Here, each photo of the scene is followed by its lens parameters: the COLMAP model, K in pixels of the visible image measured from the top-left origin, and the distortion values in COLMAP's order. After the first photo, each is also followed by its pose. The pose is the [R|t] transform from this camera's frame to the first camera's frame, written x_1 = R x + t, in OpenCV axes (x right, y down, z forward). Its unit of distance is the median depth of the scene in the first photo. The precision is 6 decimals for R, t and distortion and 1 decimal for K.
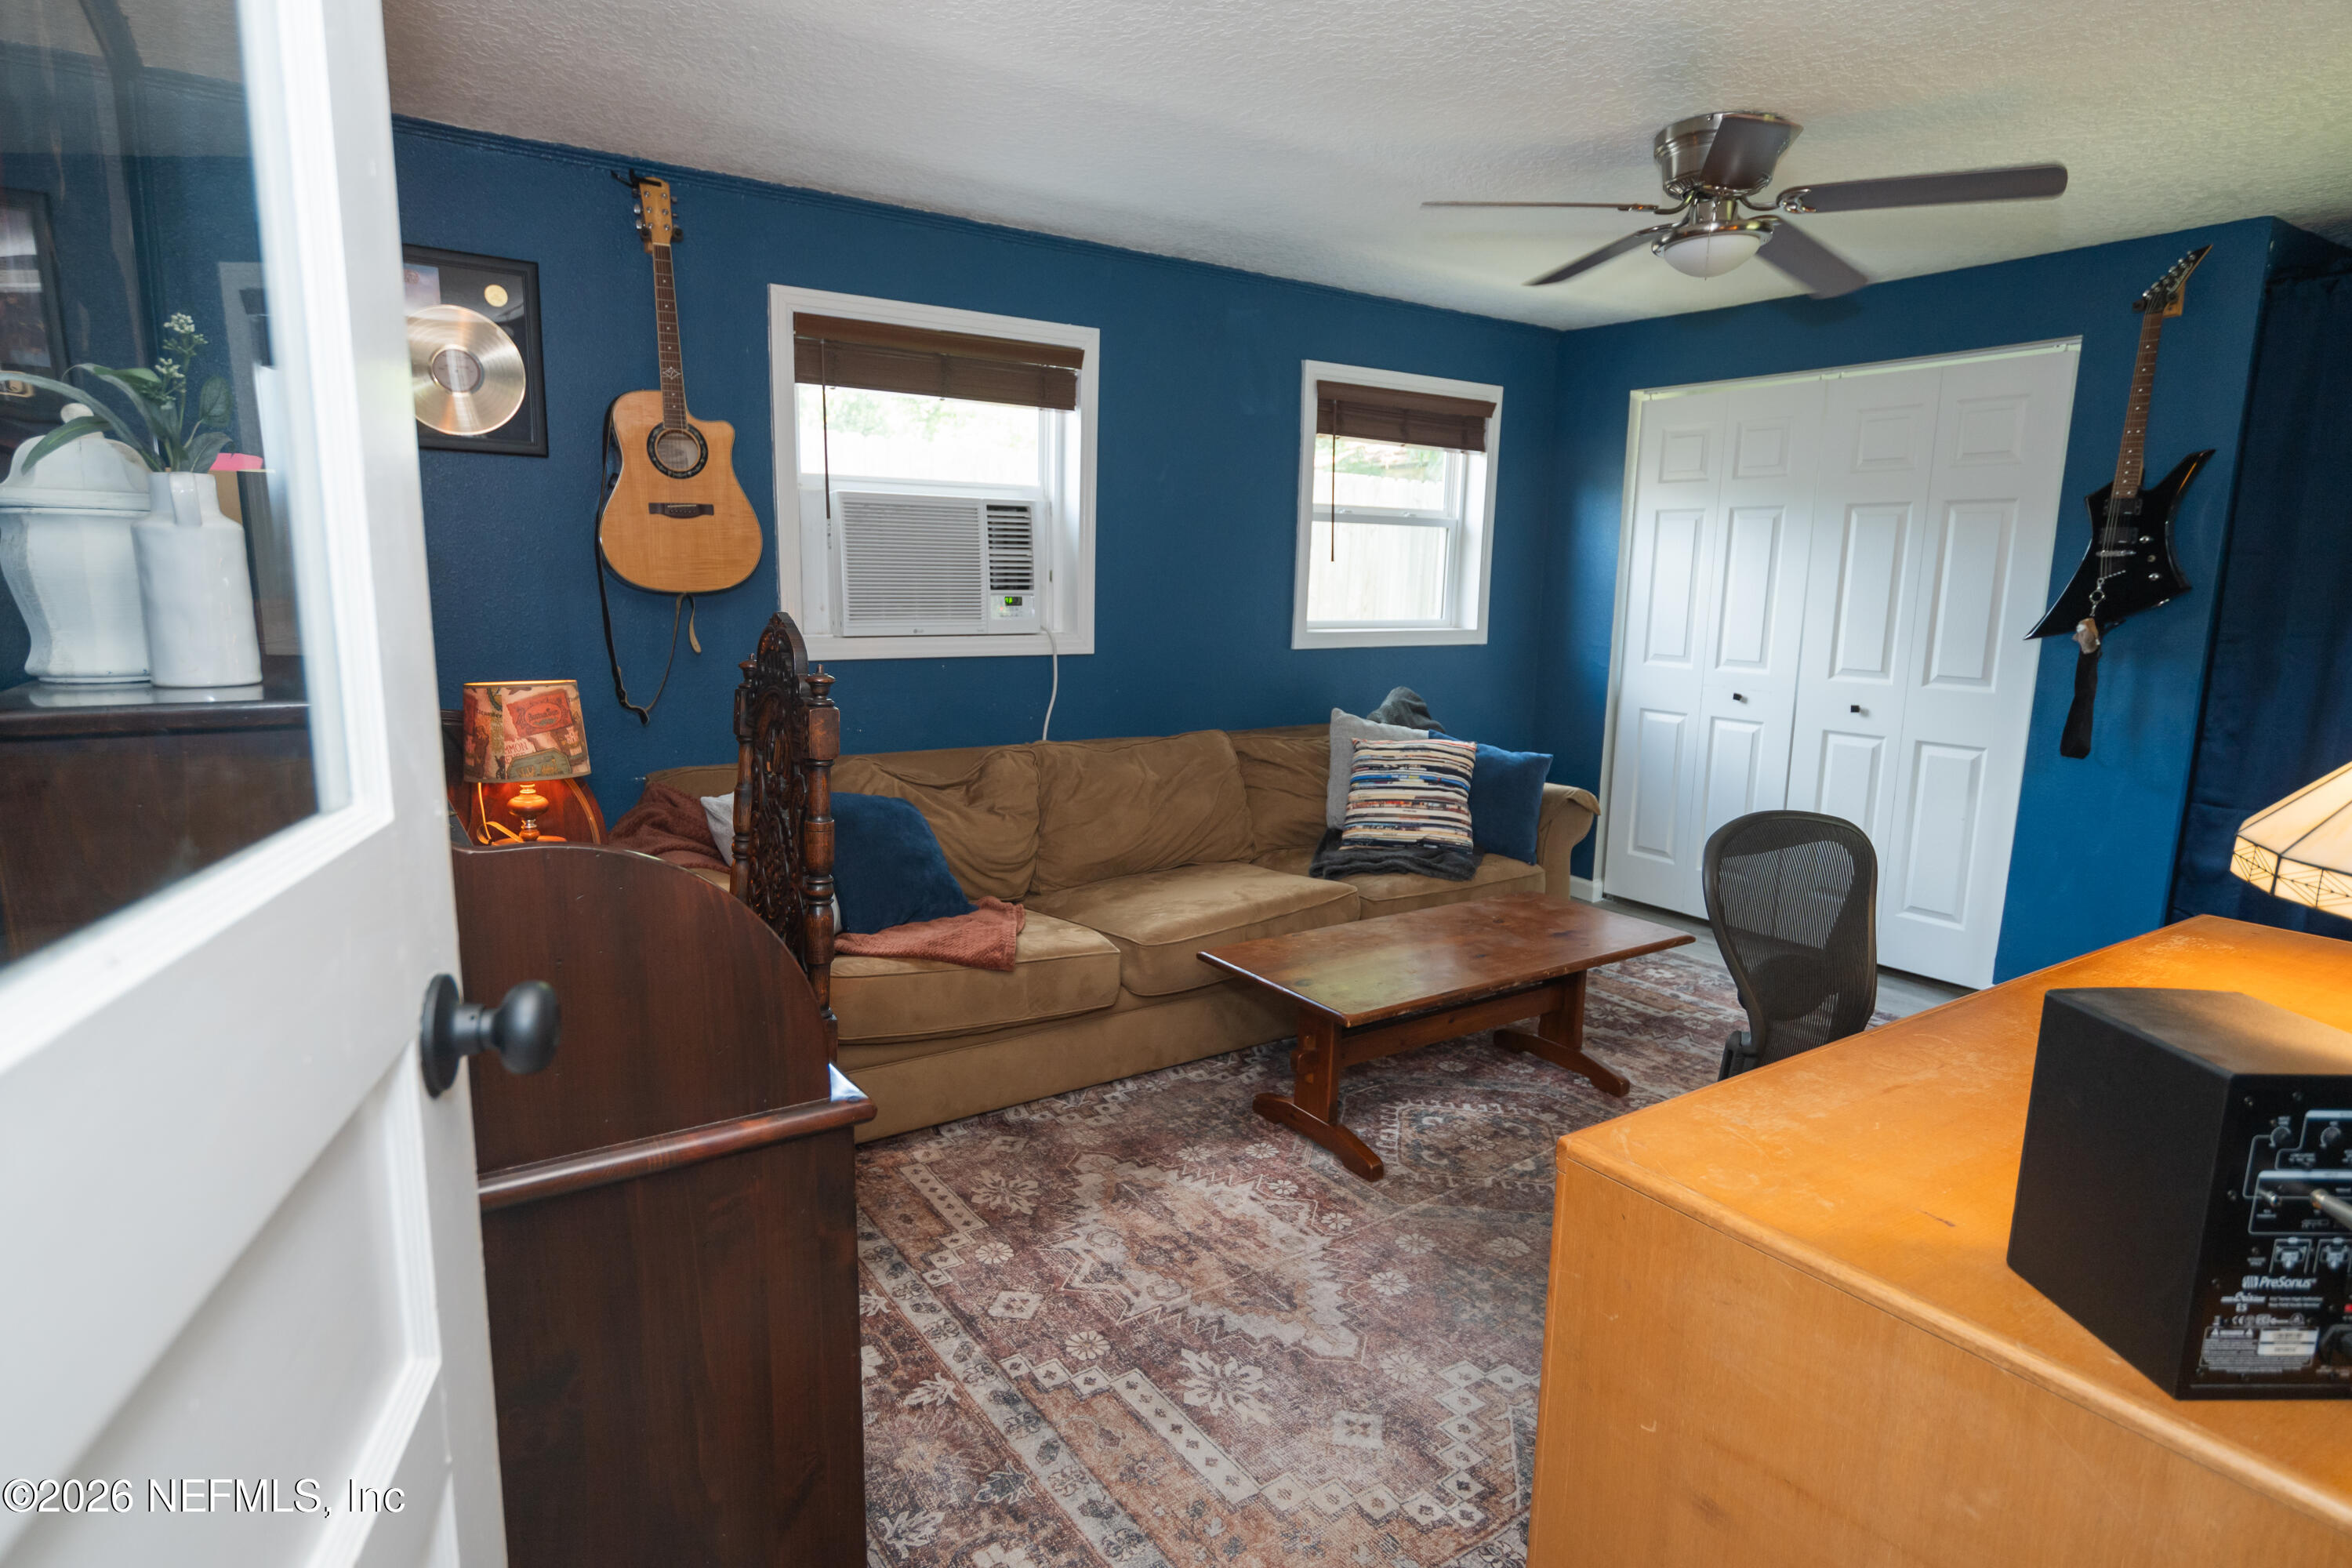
lens RADIAL K [[1197.8, 0, 1174.7], [0, 1197.8, 779.5], [0, 0, 1]] dist [0.003543, -0.000515]
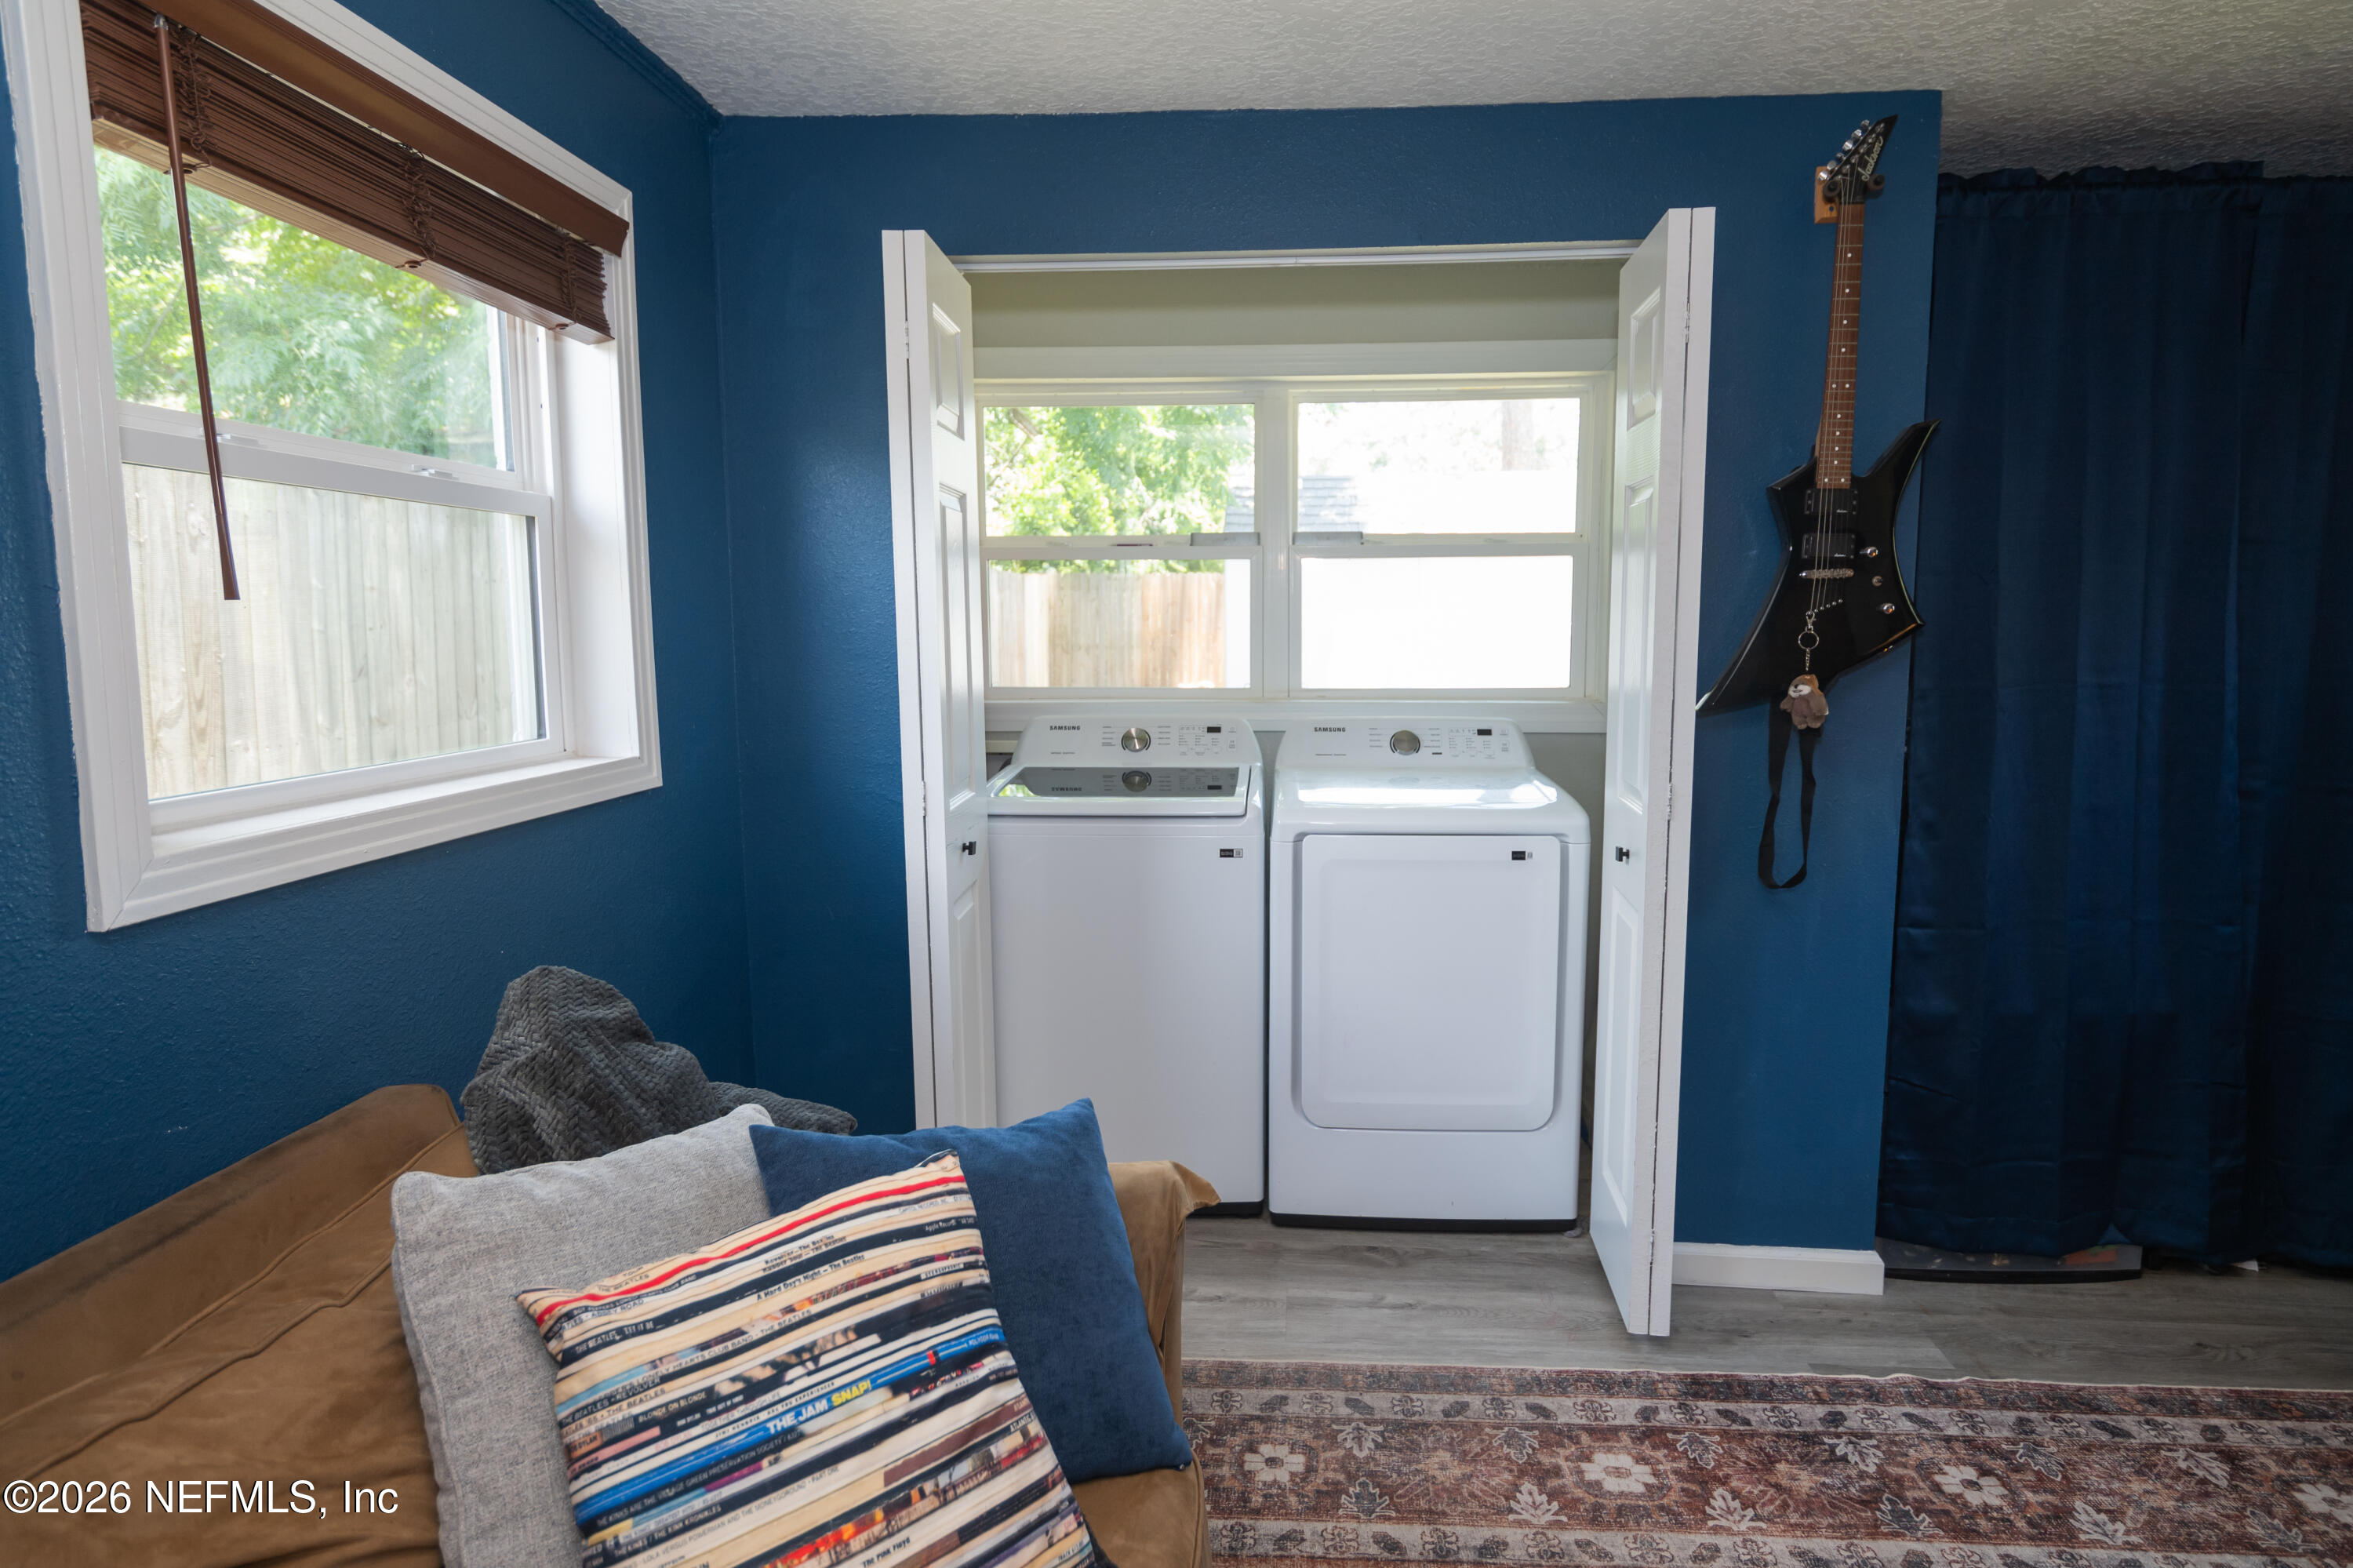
lens RADIAL K [[1198.4, 0, 1184.0], [0, 1198.4, 735.3], [0, 0, 1]] dist [0.003543, -0.000515]
pose [[0.612652, -0.107523, 0.783005, 0.048971], [0.151517, 0.988306, 0.017162, -0.143676], [-0.775693, 0.108124, 0.621779, 0.759013]]
